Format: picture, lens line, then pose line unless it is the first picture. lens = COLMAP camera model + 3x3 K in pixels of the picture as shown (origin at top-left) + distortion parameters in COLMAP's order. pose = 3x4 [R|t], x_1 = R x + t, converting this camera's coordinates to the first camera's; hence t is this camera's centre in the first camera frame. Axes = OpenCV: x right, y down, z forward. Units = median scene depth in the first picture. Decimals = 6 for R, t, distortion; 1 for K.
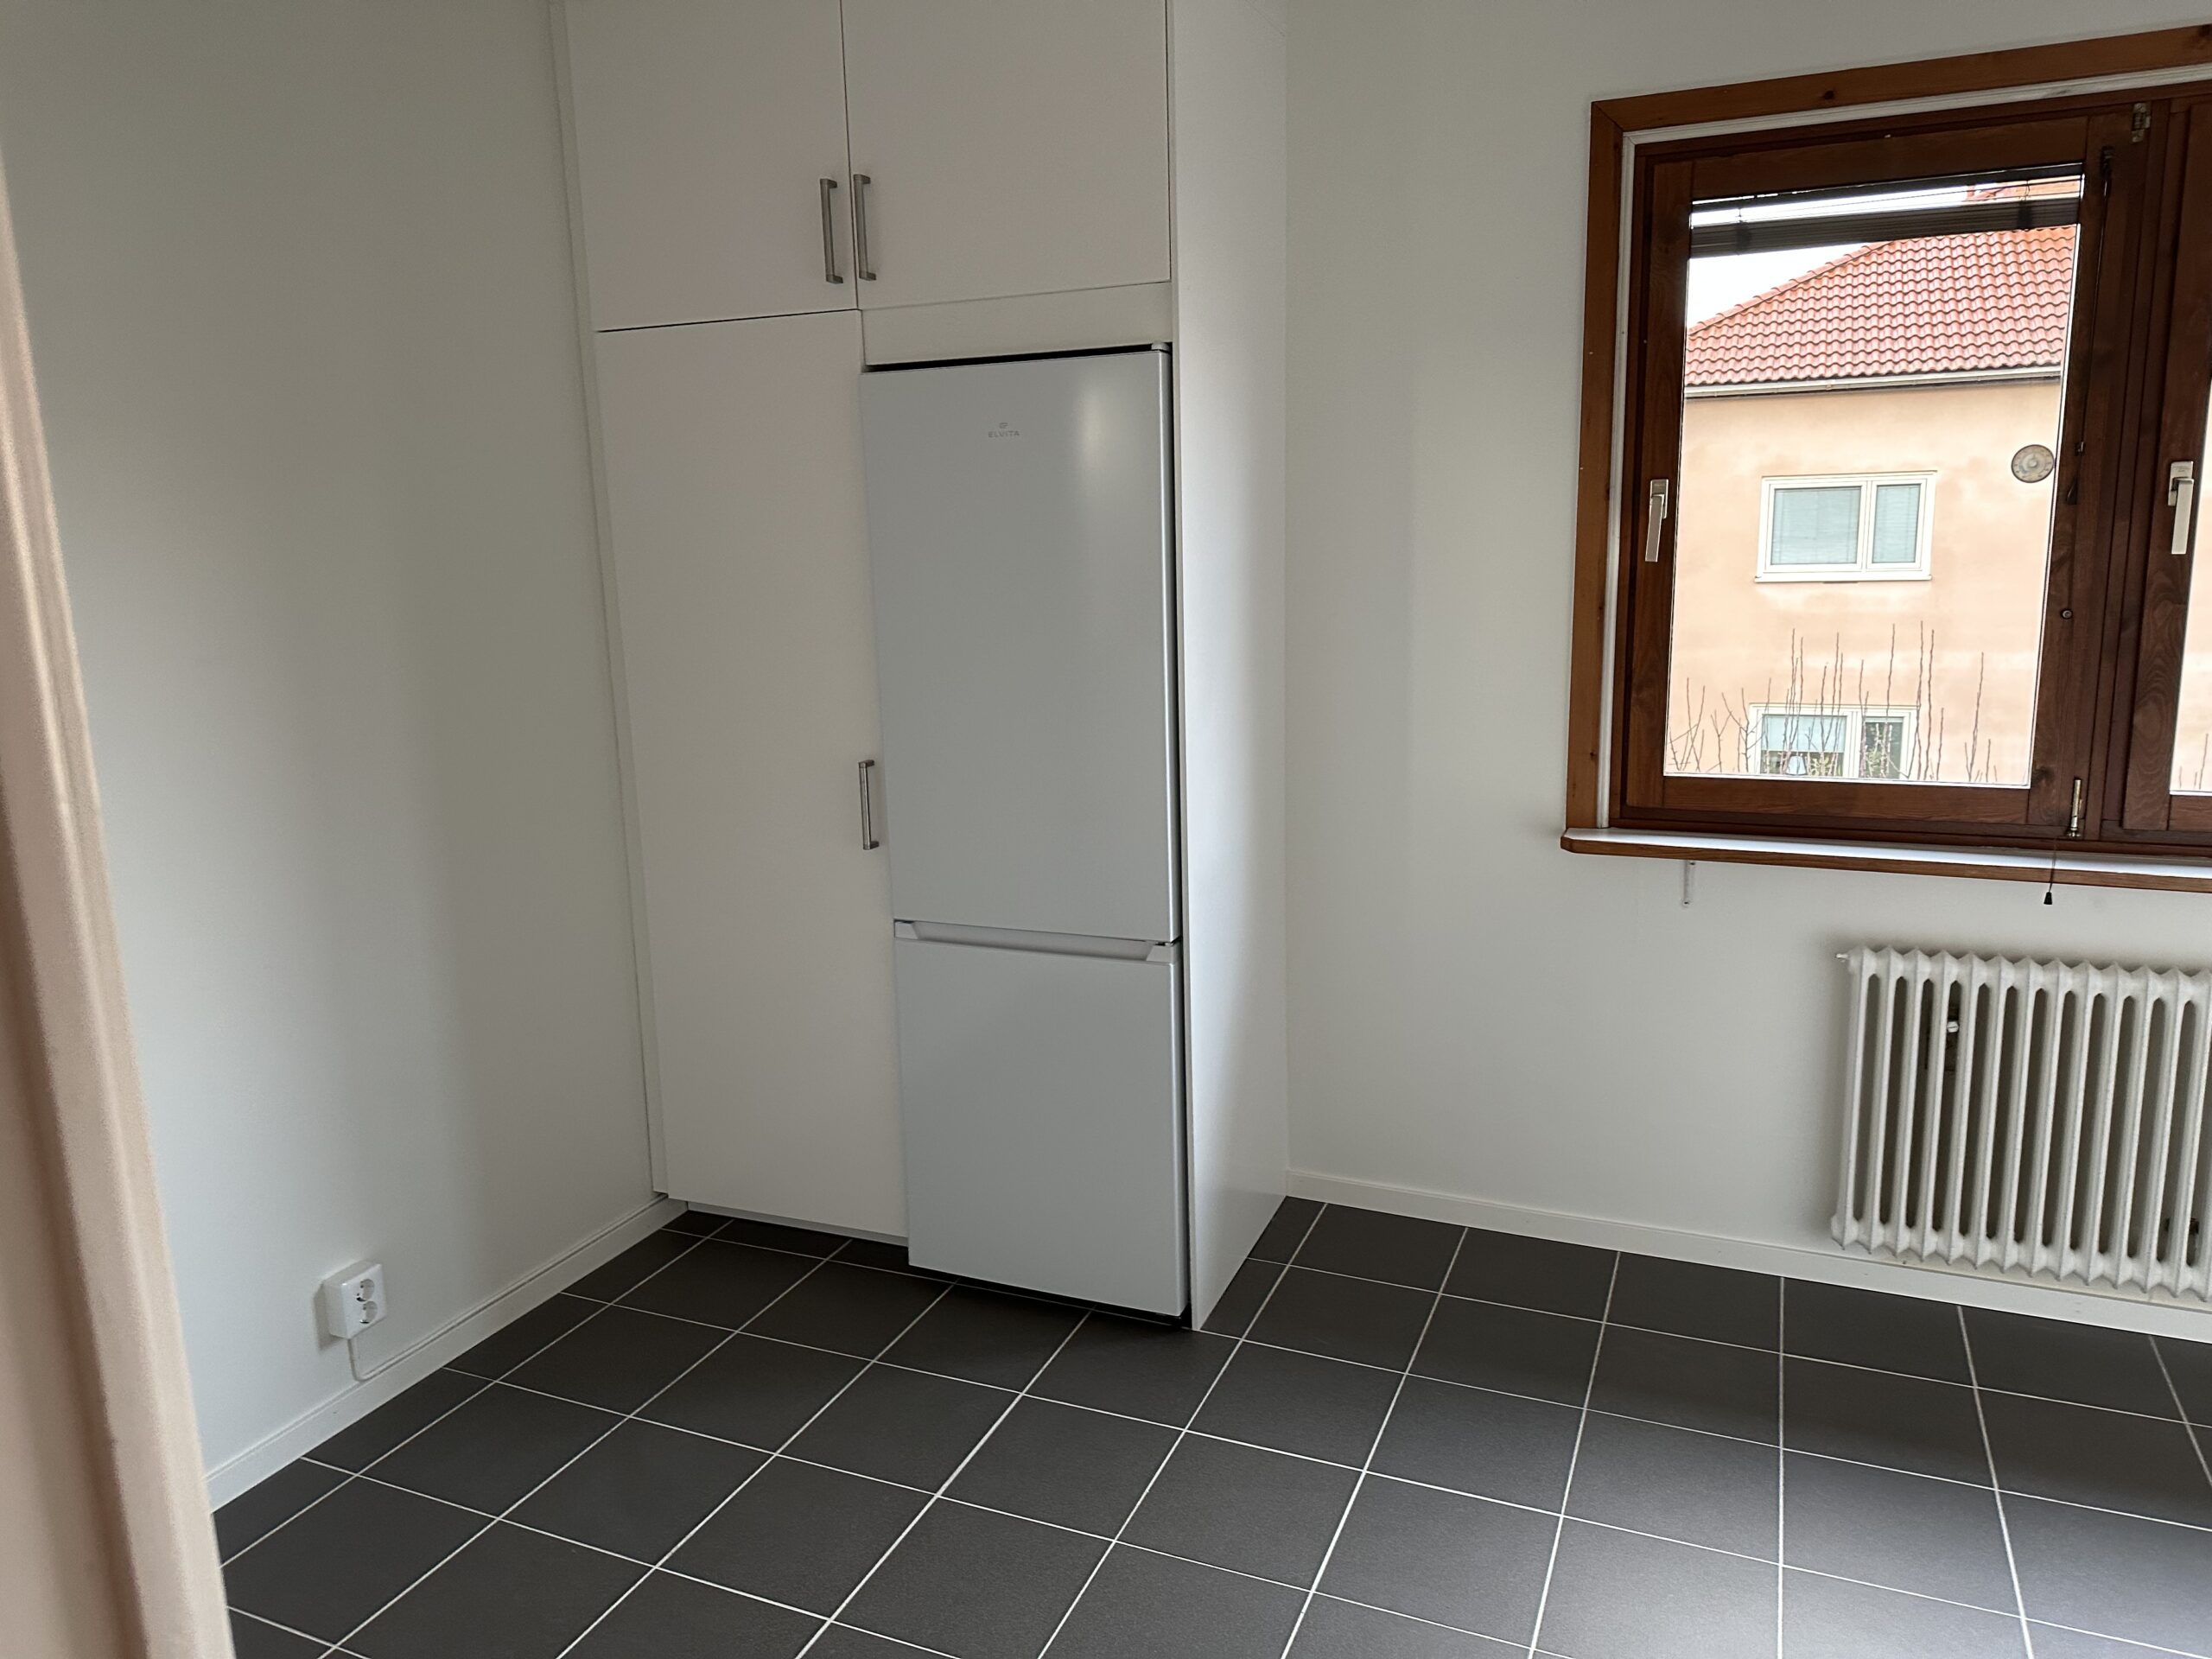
lens RADIAL K [[1540.4, 0, 1106.0], [0, 1540.4, 829.5], [0, 0, 1]] dist [0.111549, -0.178380]
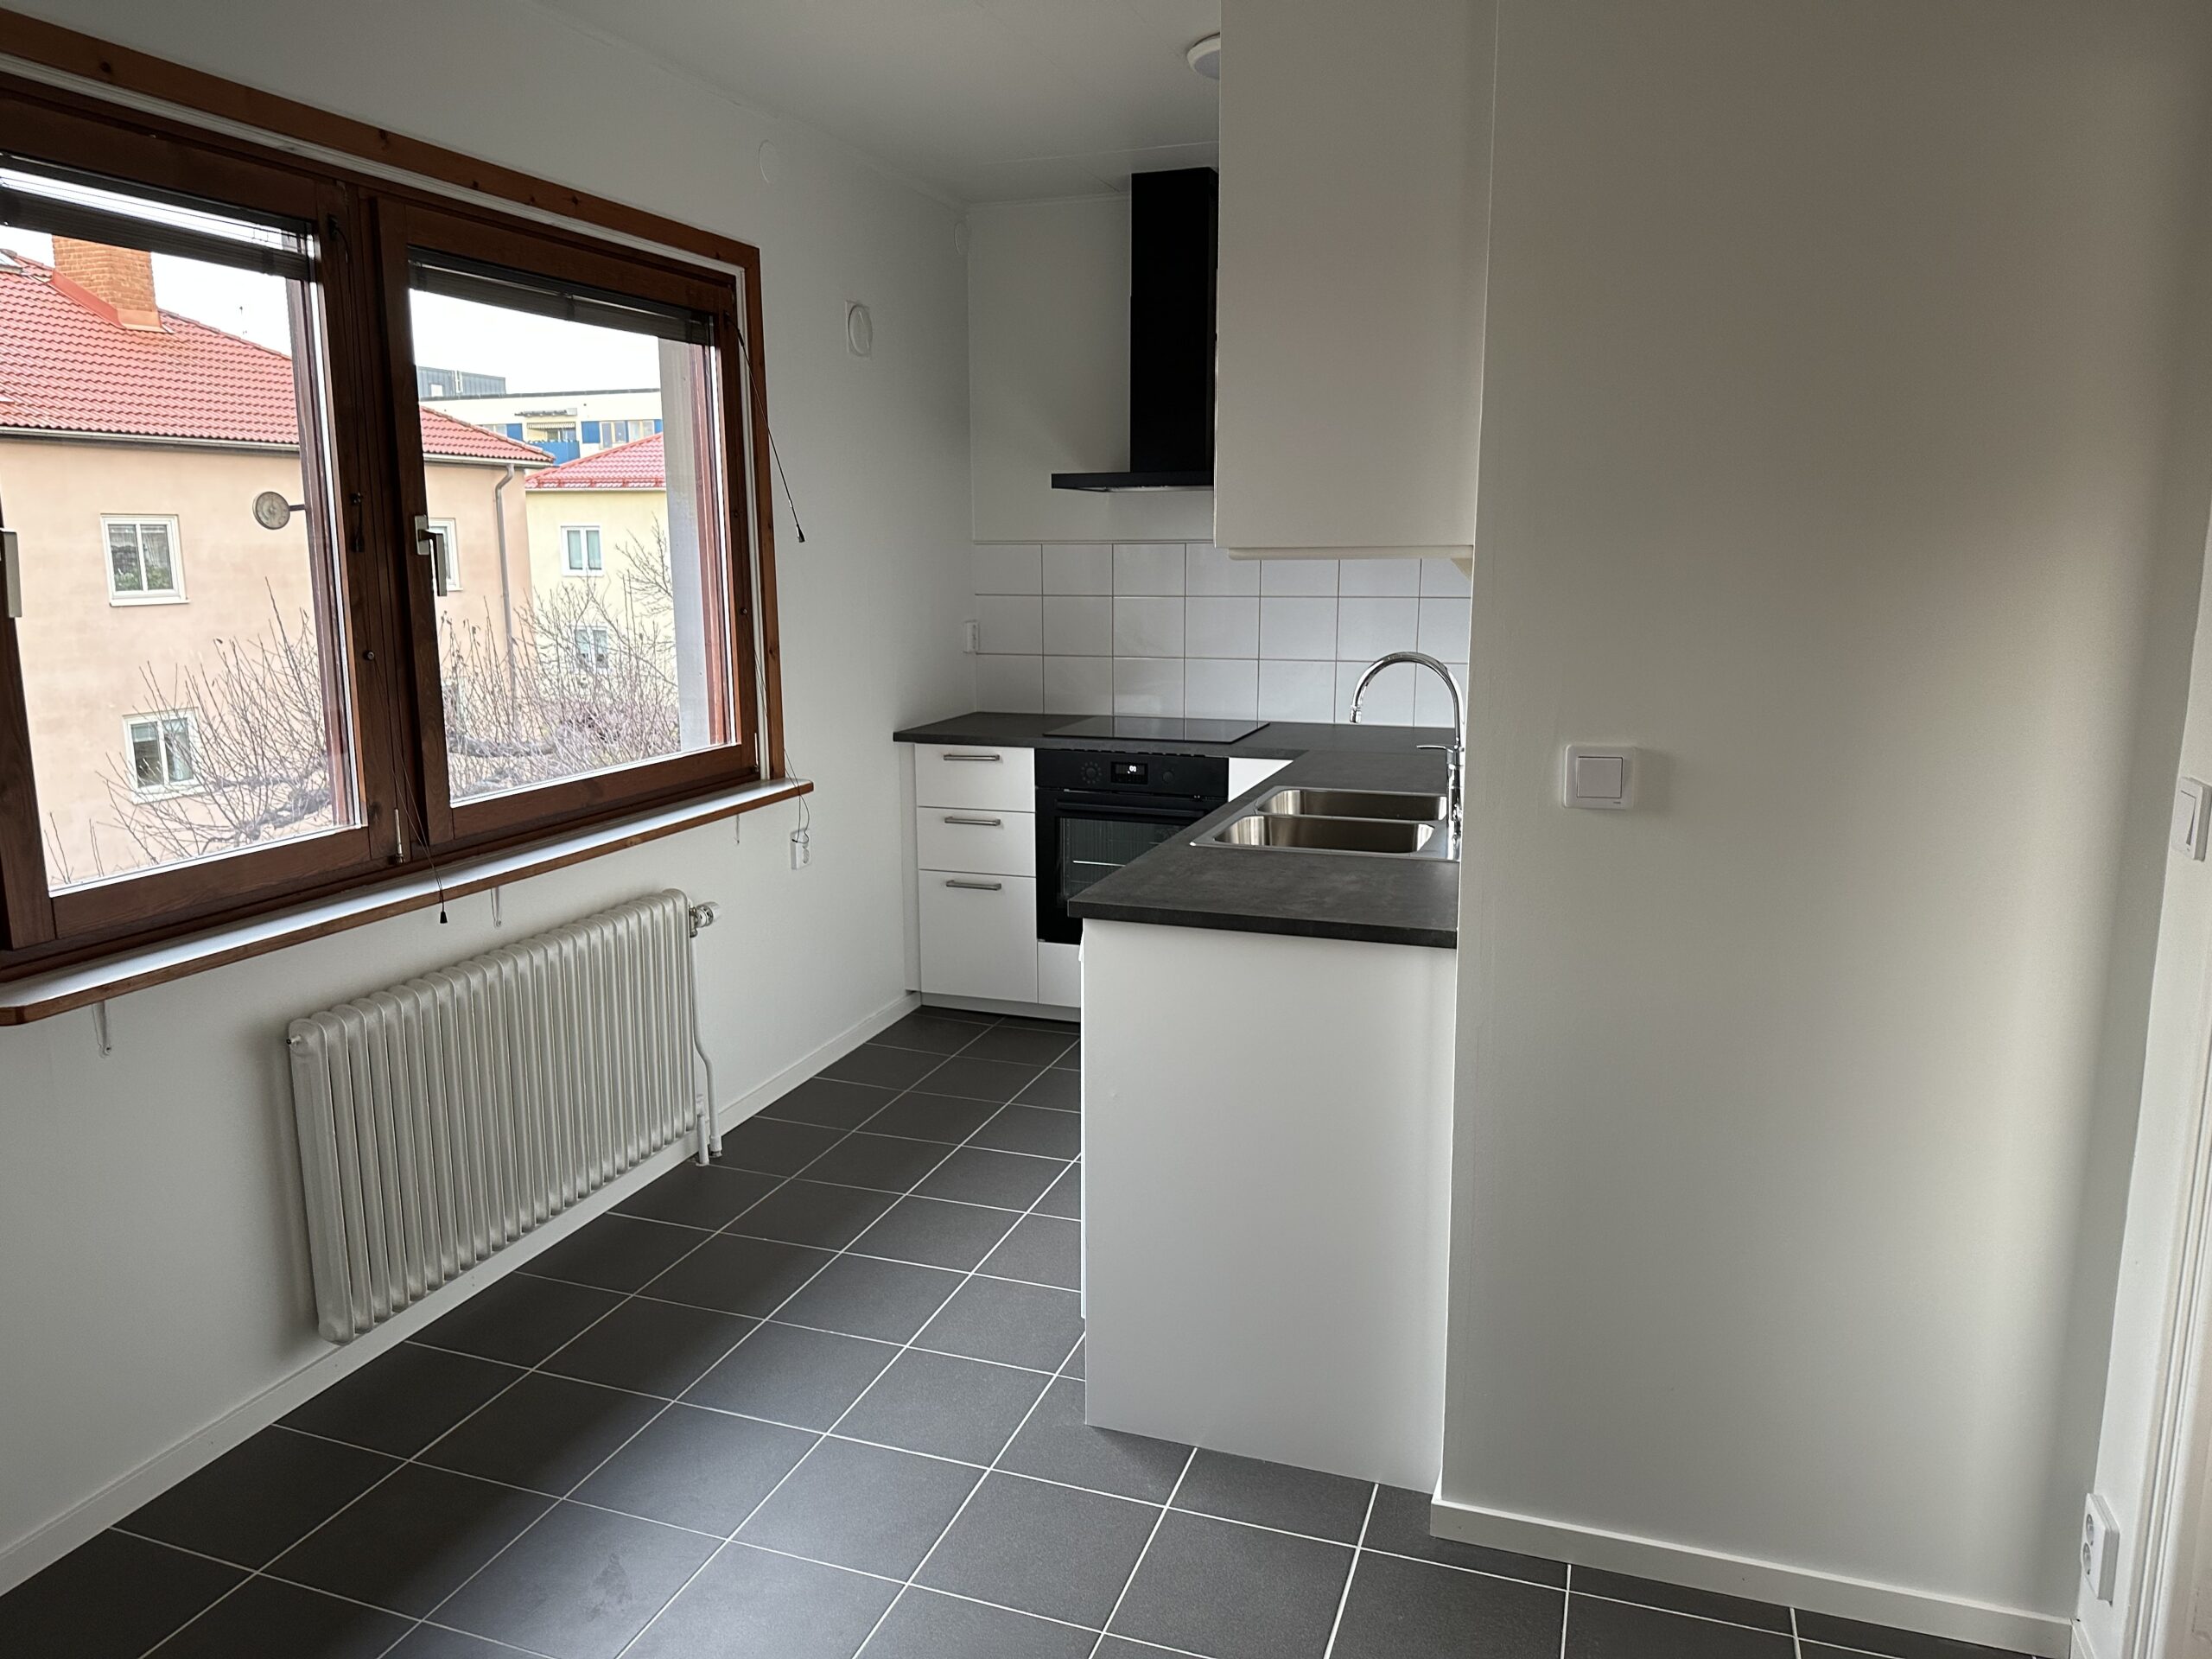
lens RADIAL K [[1540.4, 0, 1106.0], [0, 1540.4, 829.5], [0, 0, 1]] dist [0.111549, -0.178380]
pose [[-0.058088, -0.160061, 0.985397, -0.454649], [0.195283, 0.966172, 0.168450, -0.101957], [-0.979025, 0.202217, -0.024866, 0.545378]]
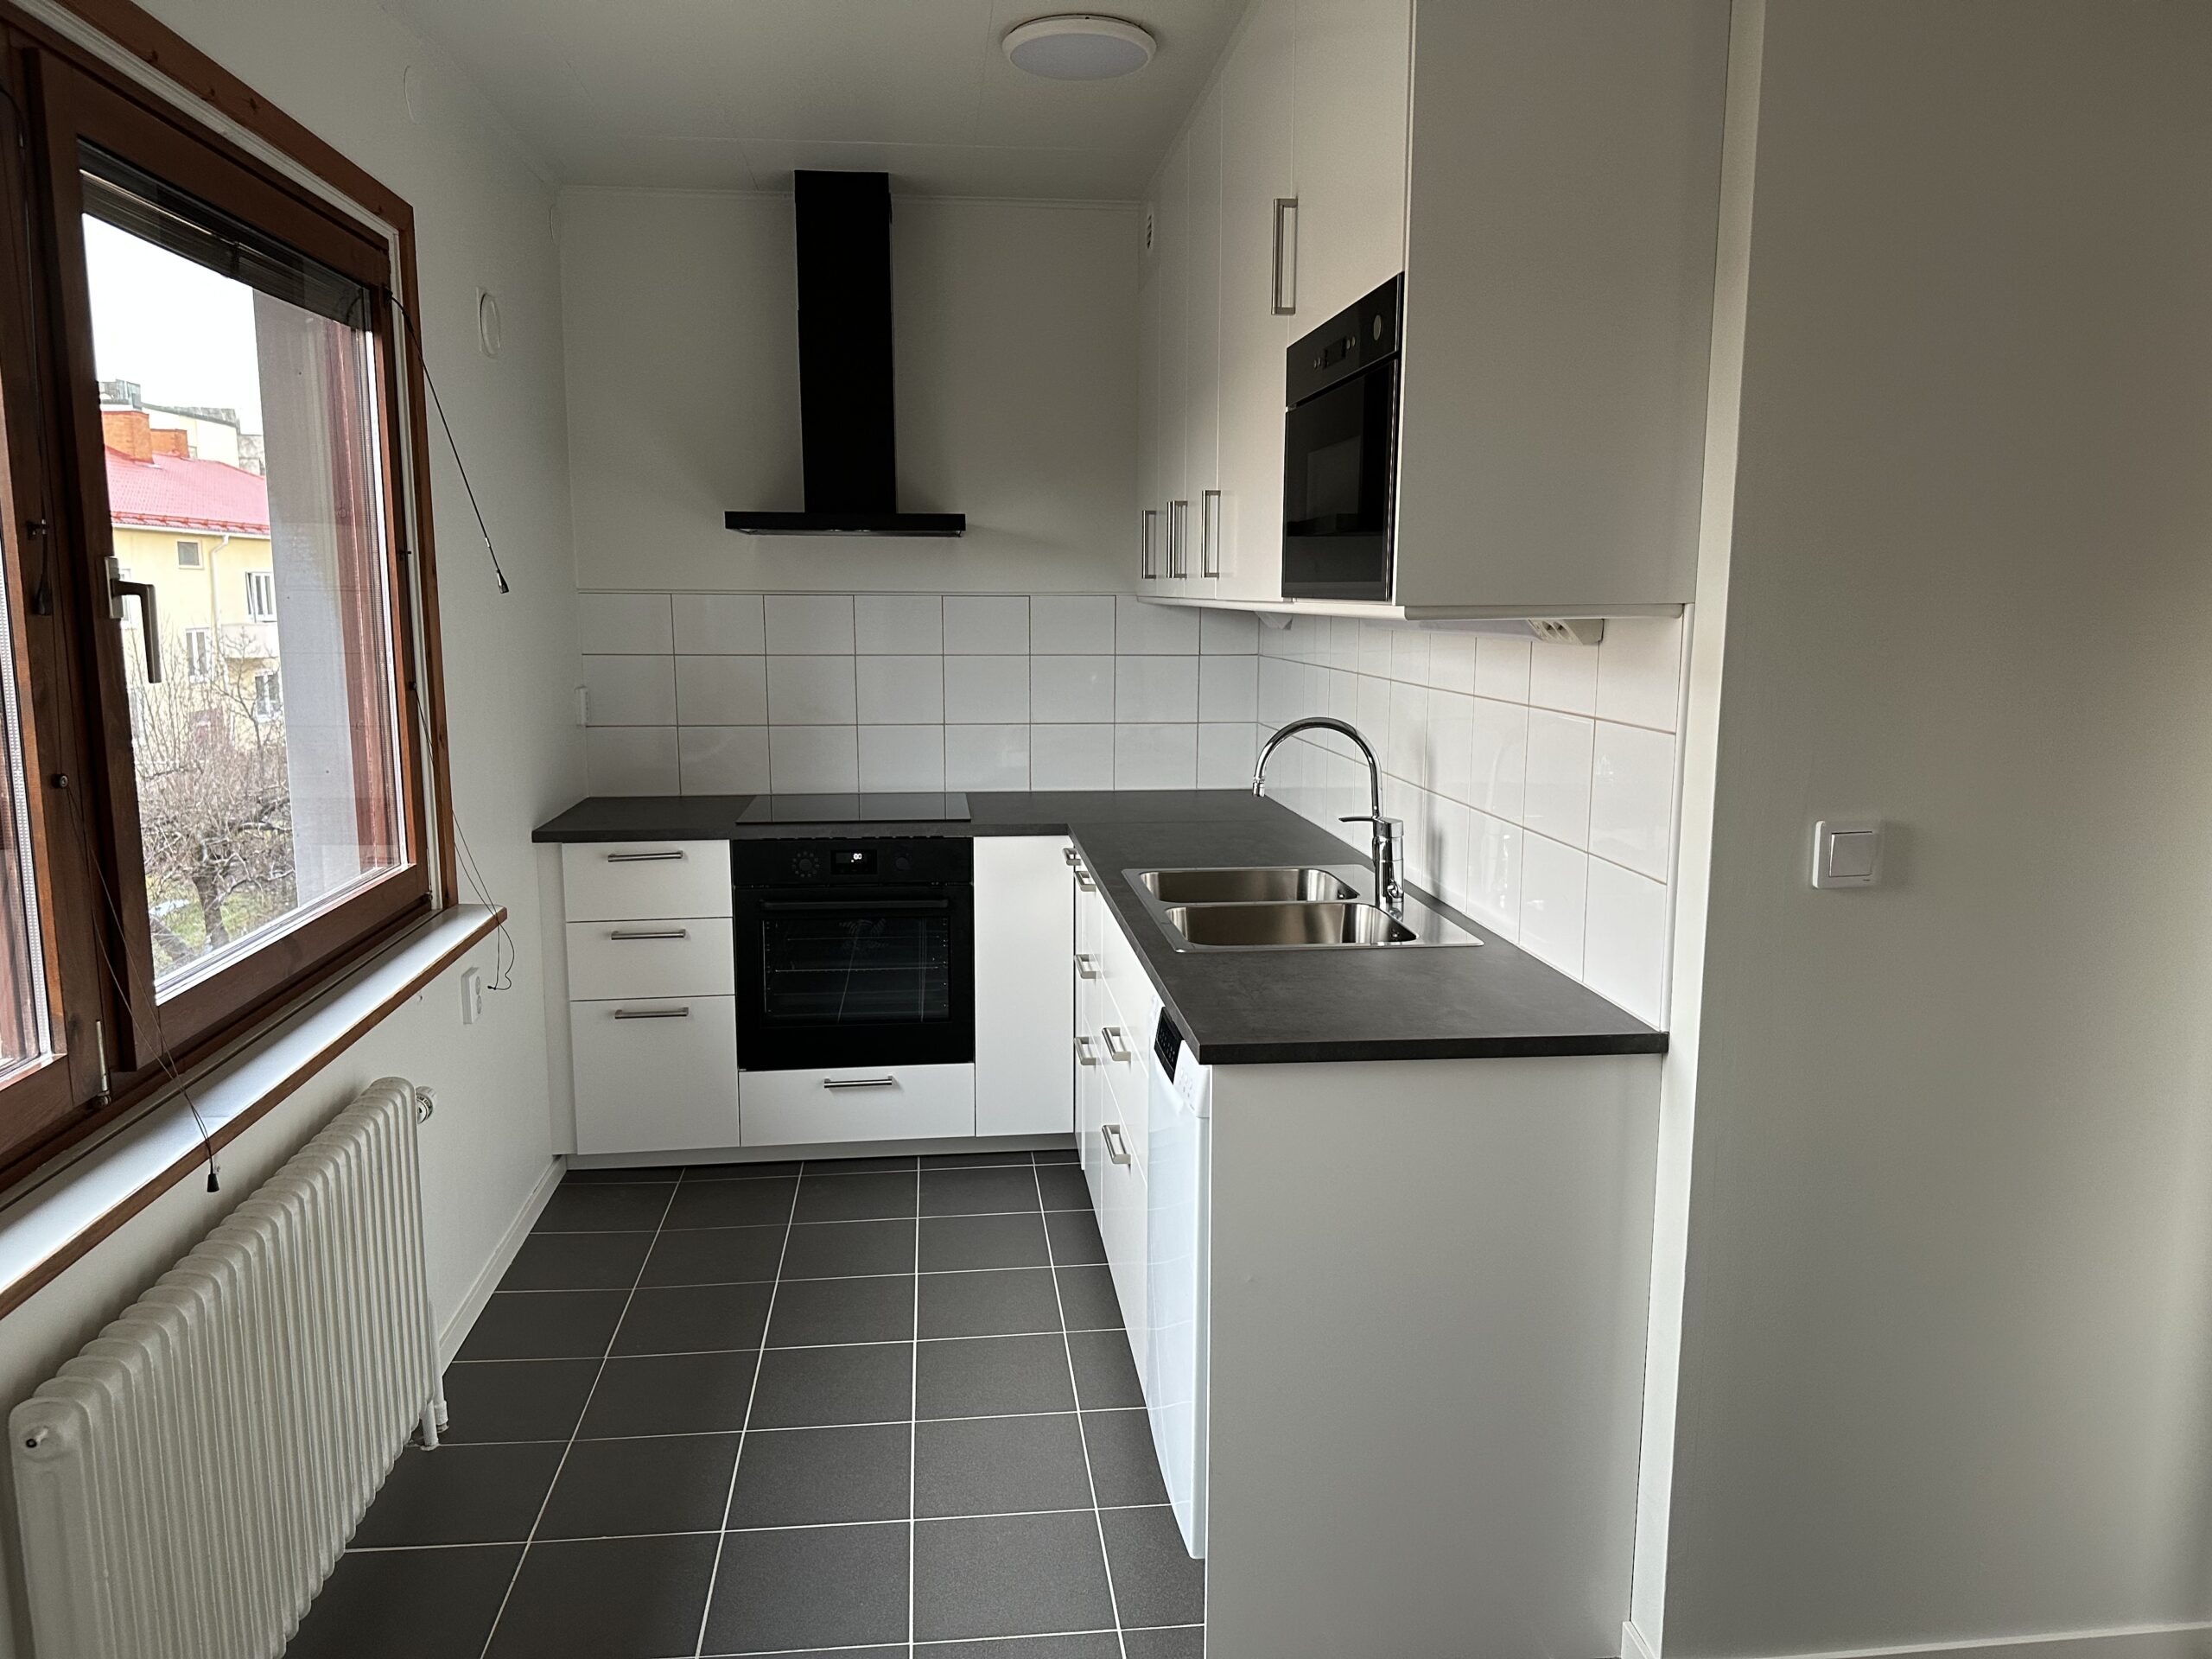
lens RADIAL K [[1566.0, 0, 1106.0], [0, 1566.0, 829.5], [0, 0, 1]] dist [0.033171, -0.001767]
pose [[-0.497395, -0.112633, 0.860181, -0.171928], [0.173754, 0.958510, 0.225981, -0.186374], [-0.849946, 0.261861, -0.457188, 0.905408]]
